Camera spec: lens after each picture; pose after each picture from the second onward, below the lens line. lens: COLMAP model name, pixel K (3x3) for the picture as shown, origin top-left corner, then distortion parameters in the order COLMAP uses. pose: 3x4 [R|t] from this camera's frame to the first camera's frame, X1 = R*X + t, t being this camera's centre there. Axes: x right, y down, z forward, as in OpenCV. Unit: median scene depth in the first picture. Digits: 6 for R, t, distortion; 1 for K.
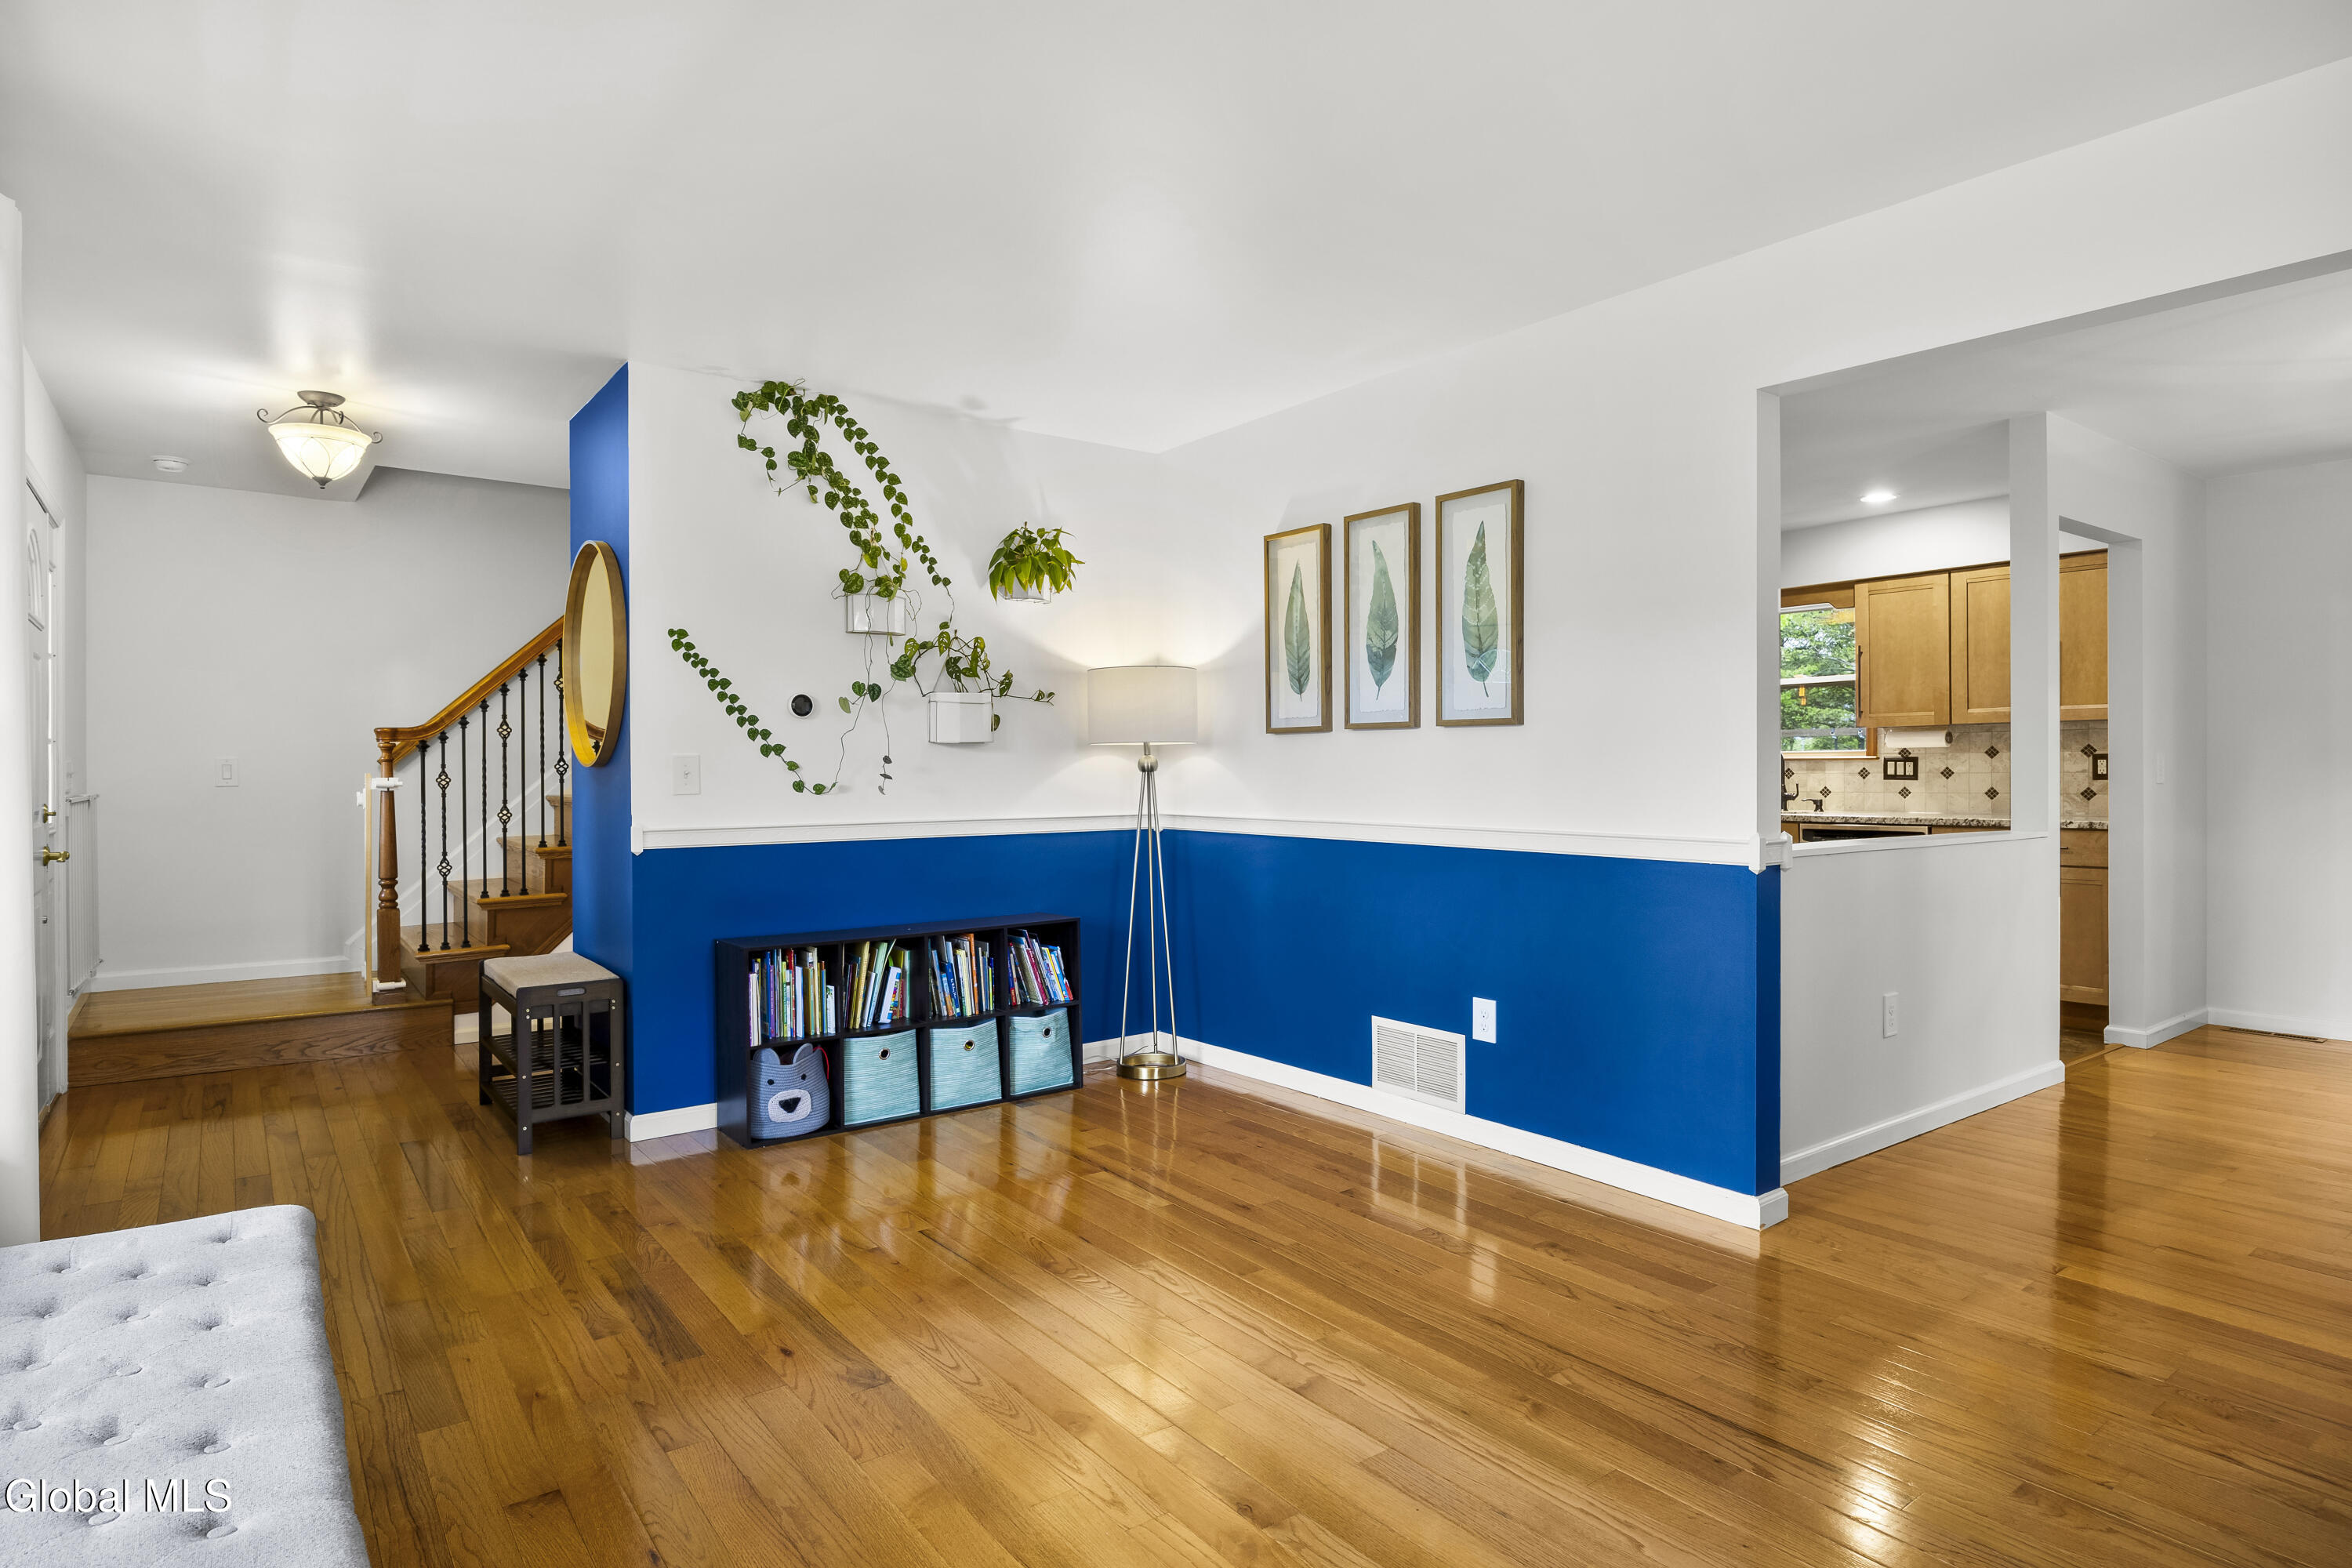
lens RADIAL K [[1265.7, 0, 1170.4], [0, 1265.7, 779.2], [0, 0, 1]] dist [0.001922, 0.000635]
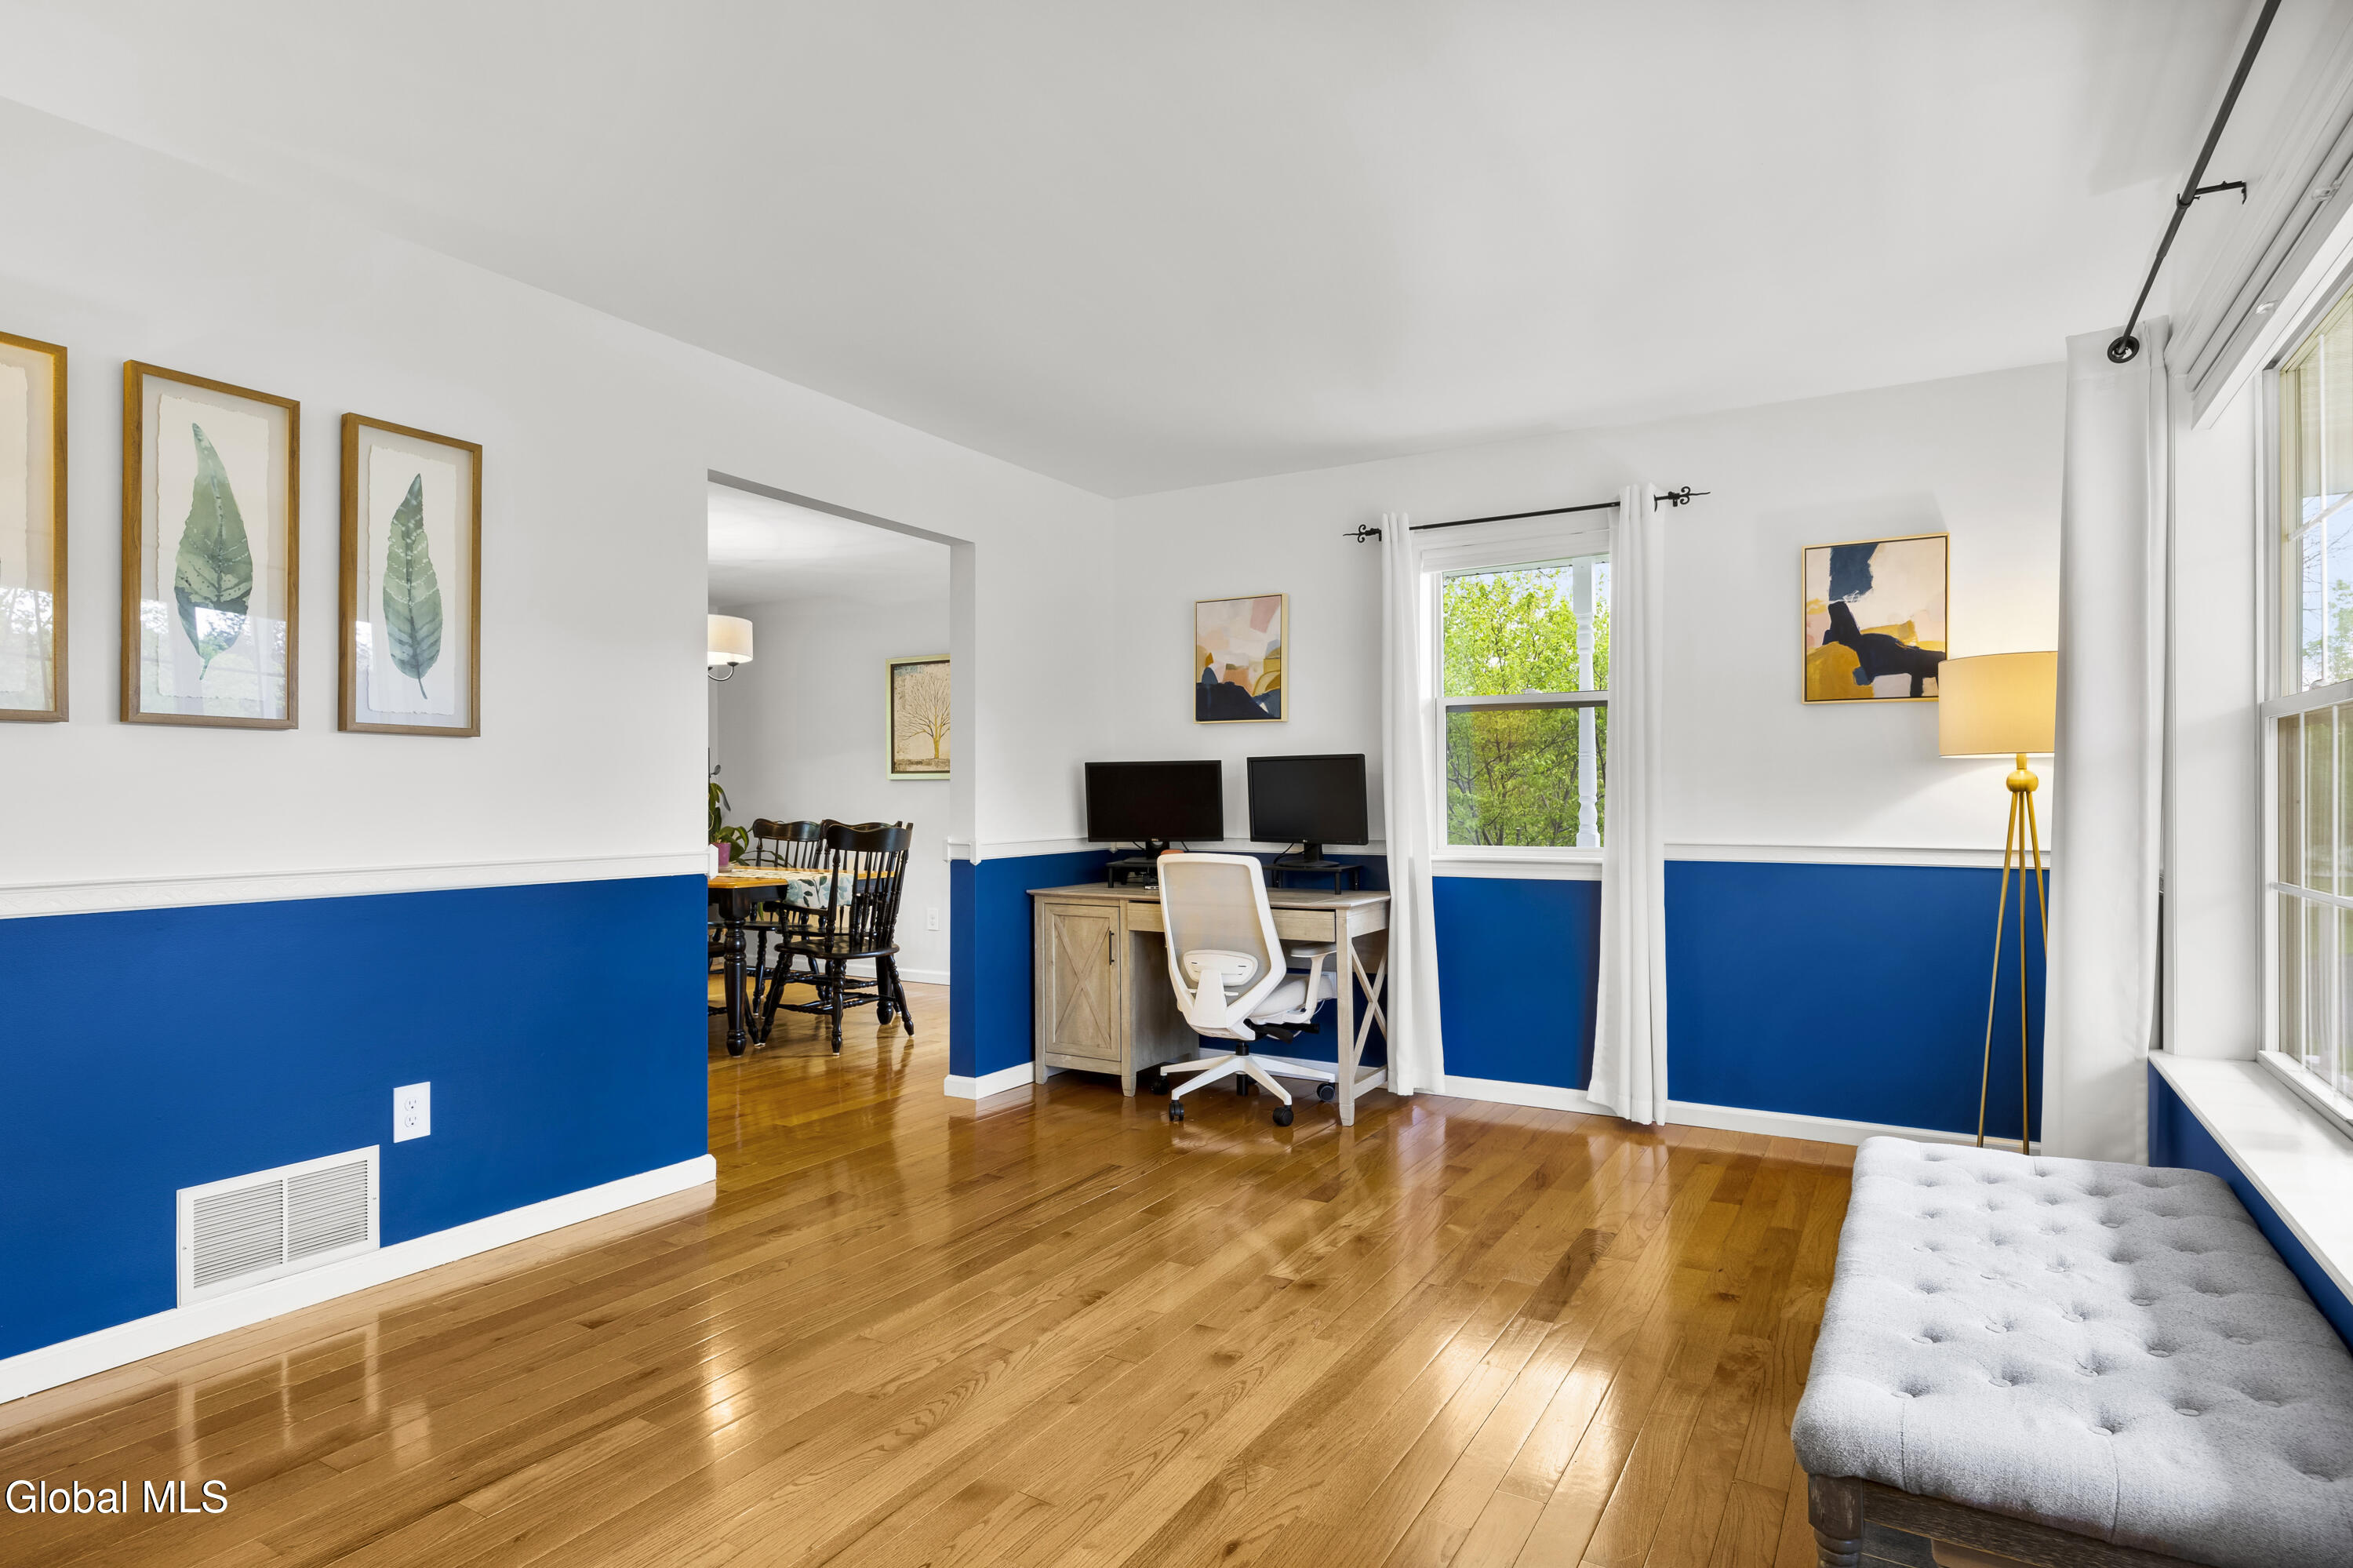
lens RADIAL K [[1266.3, 0, 1170.9], [0, 1266.3, 779.2], [0, 0, 1]] dist [0.001922, 0.000635]
pose [[-0.381394, 0.011023, 0.924347, -0.653579], [0.007806, 0.999932, -0.008703, -0.003924], [-0.924380, 0.003896, -0.381454, 0.864264]]
